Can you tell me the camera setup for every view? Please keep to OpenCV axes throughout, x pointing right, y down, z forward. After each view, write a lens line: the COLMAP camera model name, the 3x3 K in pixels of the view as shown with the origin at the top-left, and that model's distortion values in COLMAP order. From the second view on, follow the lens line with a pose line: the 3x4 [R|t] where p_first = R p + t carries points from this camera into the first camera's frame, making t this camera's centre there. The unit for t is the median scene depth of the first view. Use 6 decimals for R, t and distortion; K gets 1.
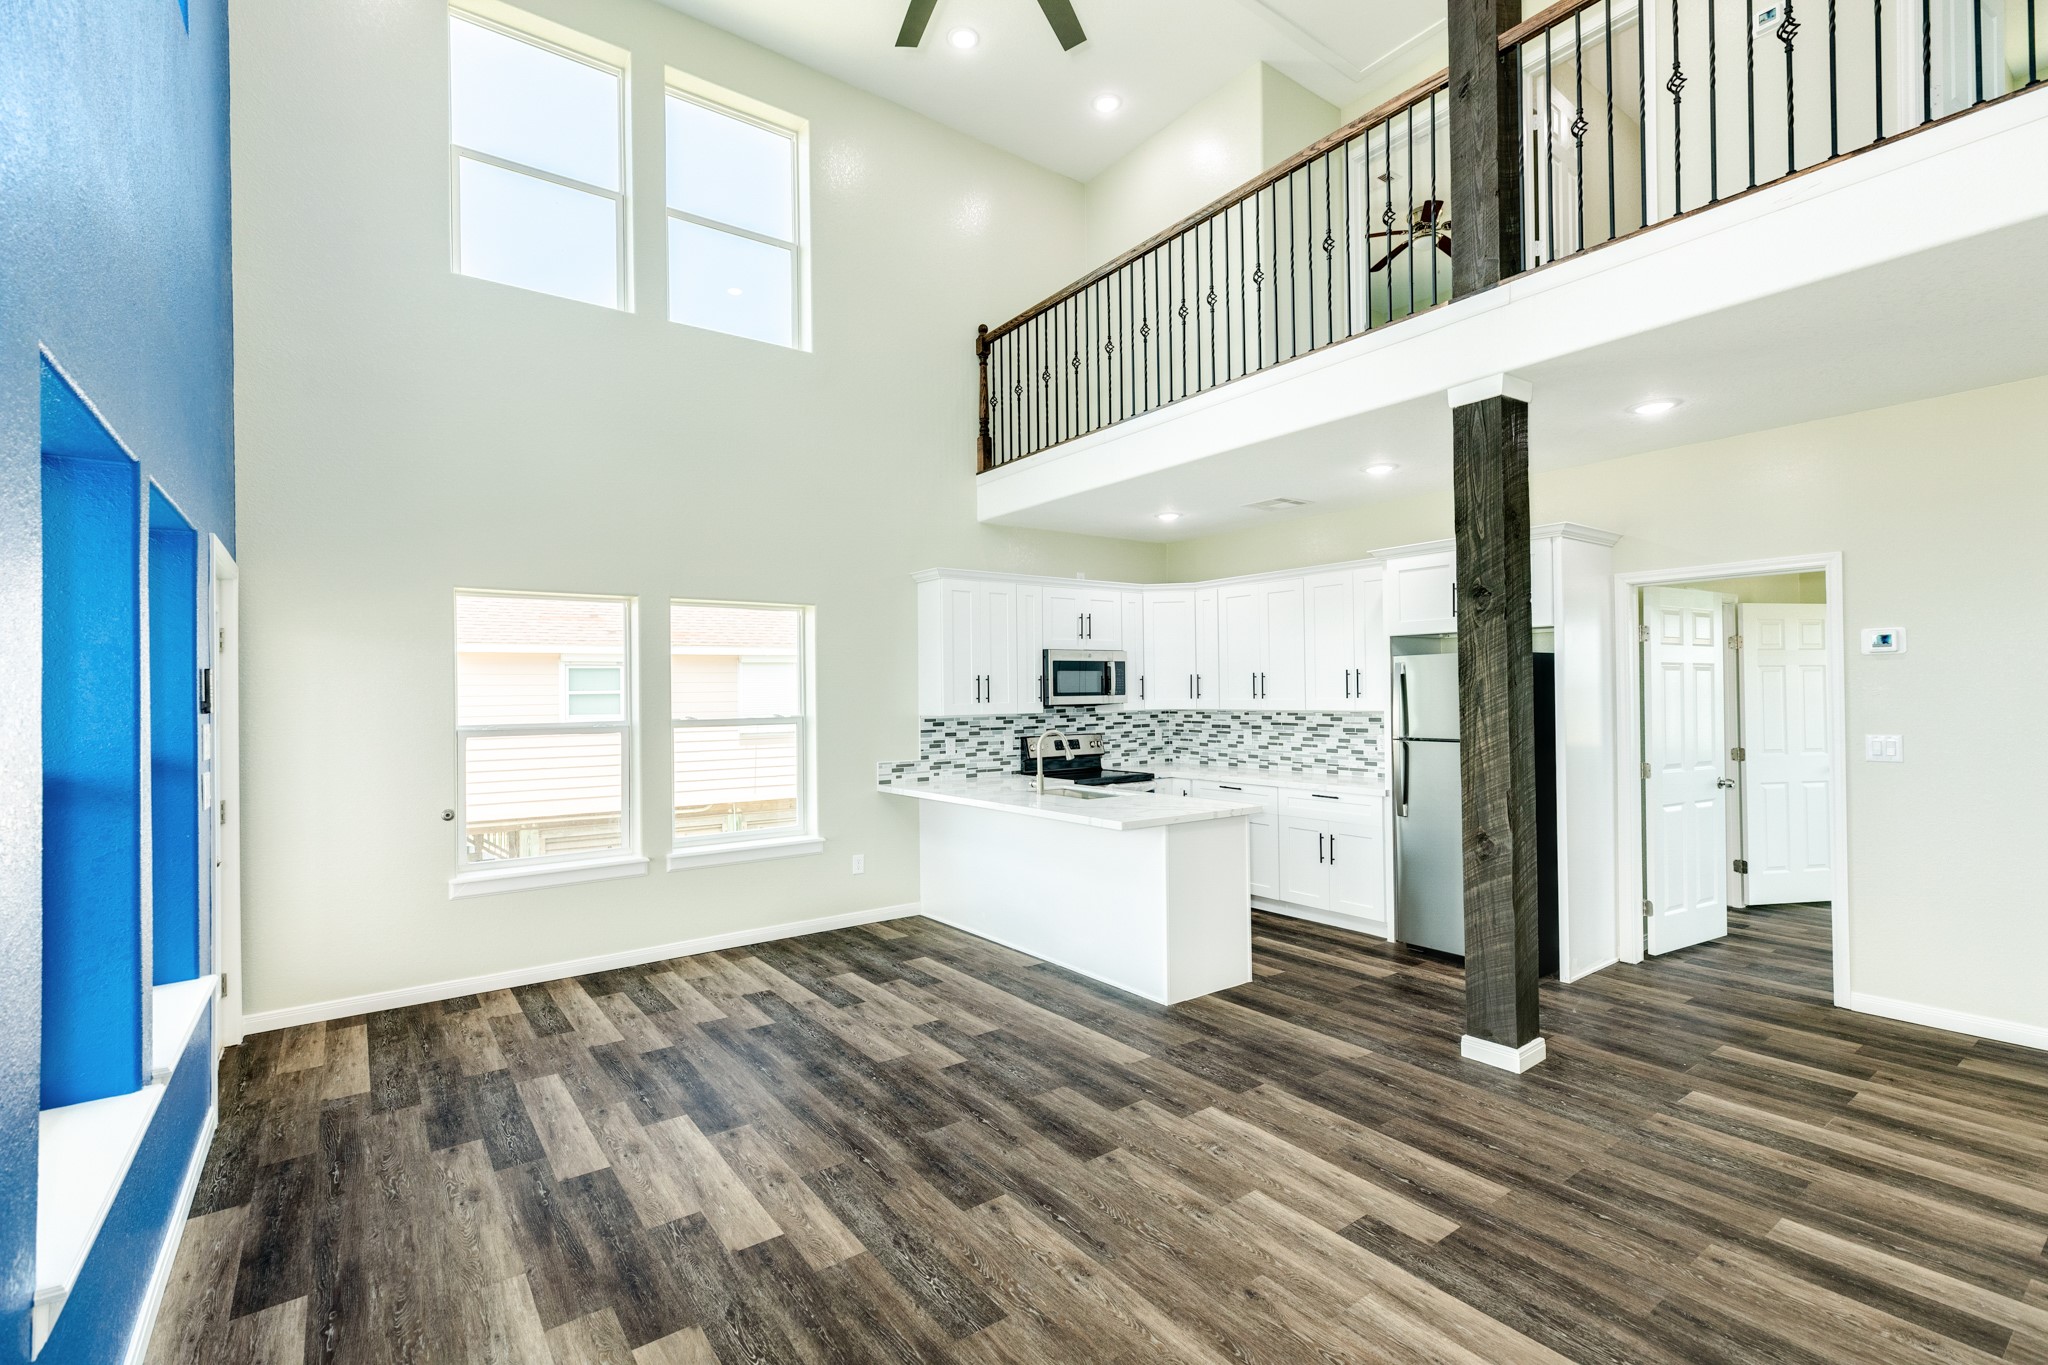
lens RADIAL K [[909.5, 0, 1019.7], [0, 909.5, 684.9], [0, 0, 1]] dist [0.013918, 0.000285]
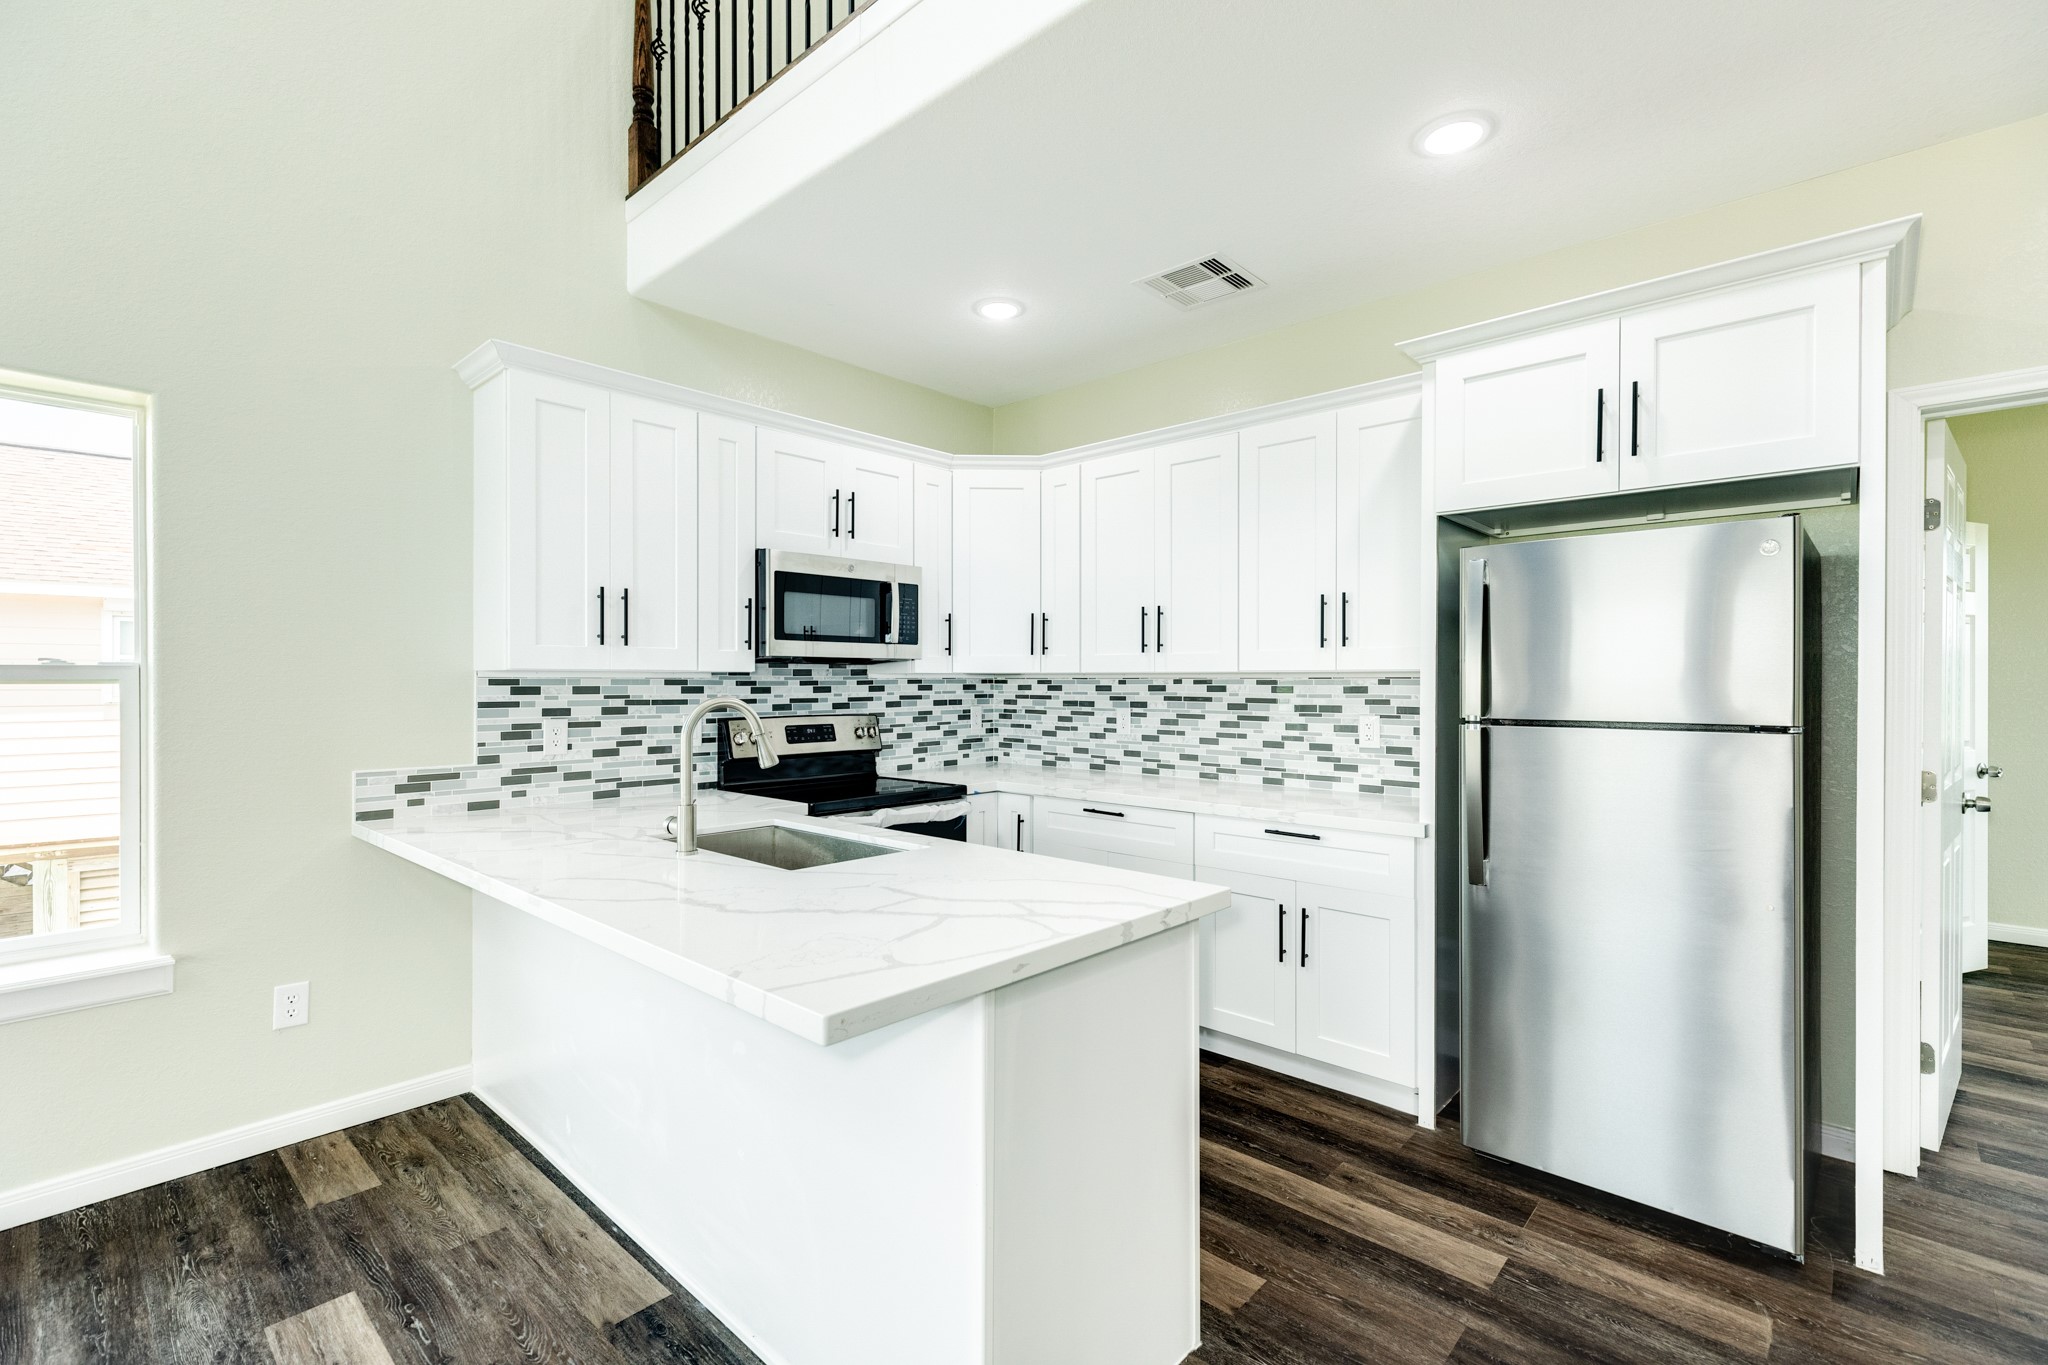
lens RADIAL K [[909.5, 0, 1019.7], [0, 909.5, 684.9], [0, 0, 1]] dist [0.013918, 0.000285]
pose [[0.980861, 0.012268, 0.194322, 0.073559], [-0.014386, 0.999851, 0.009493, 0.031474], [-0.194177, -0.012106, 0.980892, 0.466732]]
